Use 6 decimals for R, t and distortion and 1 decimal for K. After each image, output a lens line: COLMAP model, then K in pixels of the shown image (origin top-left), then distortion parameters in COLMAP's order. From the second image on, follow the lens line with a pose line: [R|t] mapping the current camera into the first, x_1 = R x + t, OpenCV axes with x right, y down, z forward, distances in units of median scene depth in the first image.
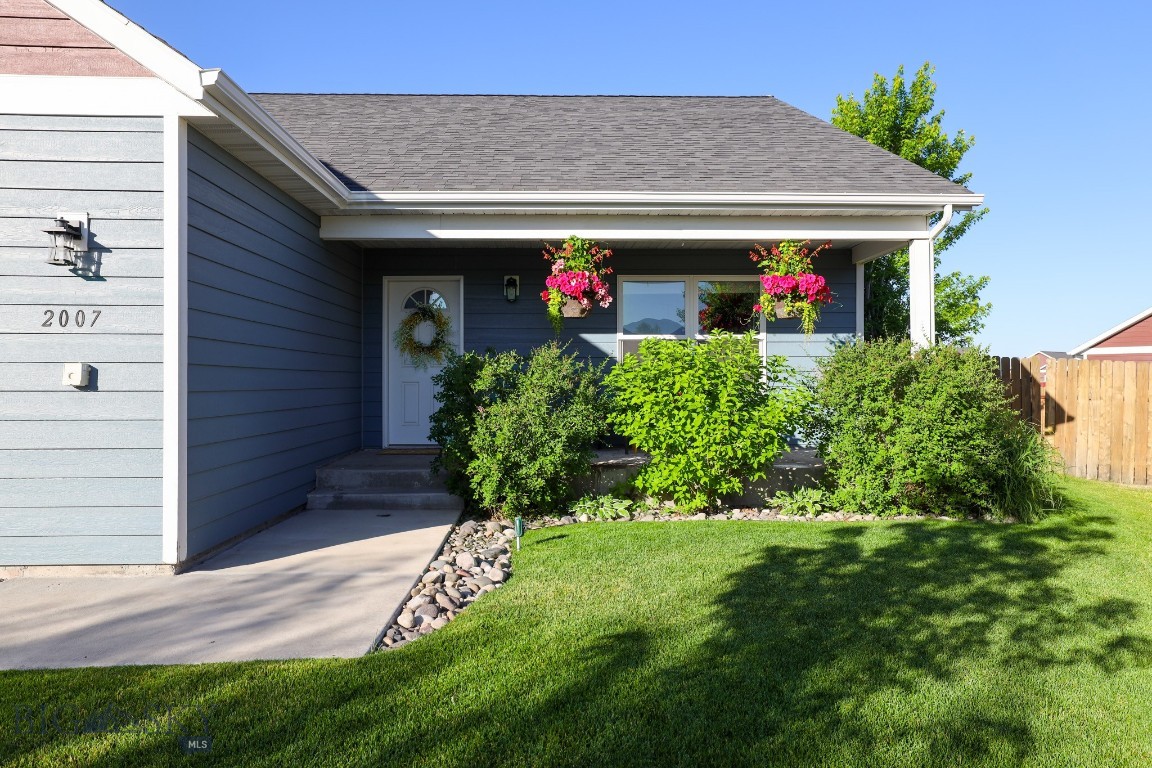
lens RADIAL K [[805.1, 0, 577.3], [0, 805.1, 381.0], [0, 0, 1]] dist [-0.007040, 0.000057]
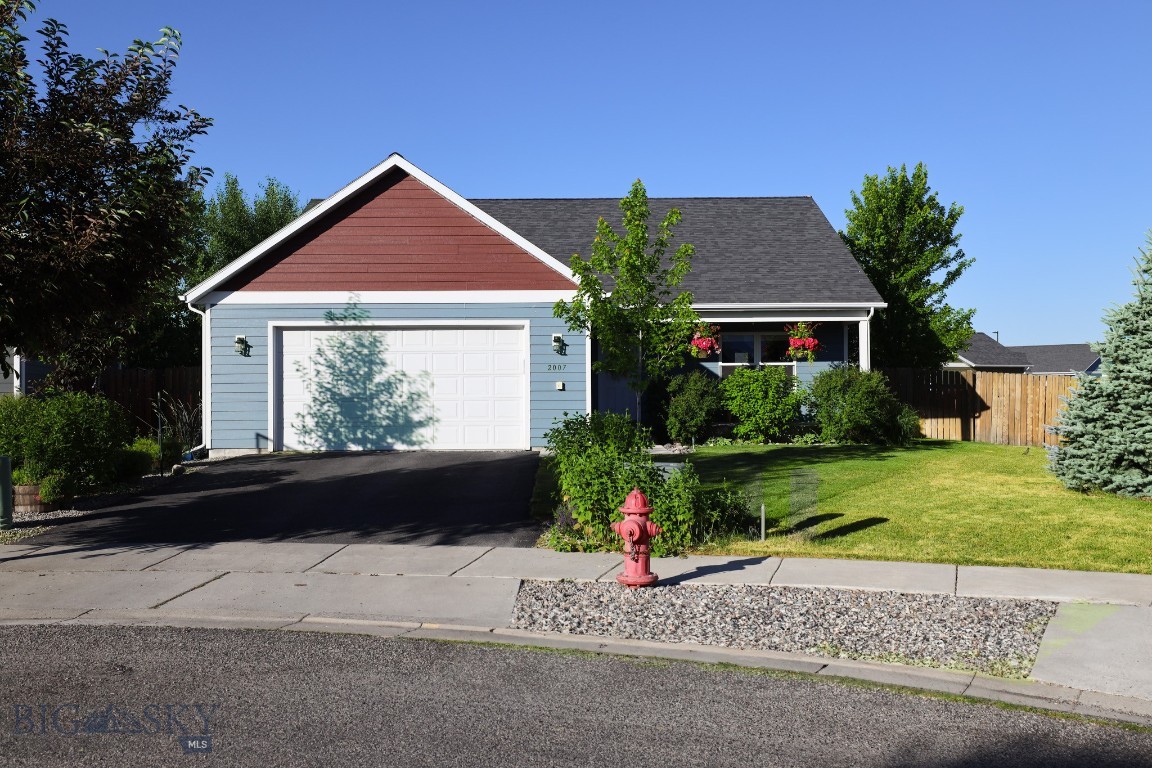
lens RADIAL K [[1142.0, 0, 573.9], [0, 1142.0, 380.7], [0, 0, 1]] dist [0.008067, 0.000000]
pose [[0.999790, -0.005564, -0.019738, -0.319936], [0.005464, 0.999972, -0.005146, -0.003012], [0.019766, 0.005037, 0.999792, -2.288962]]
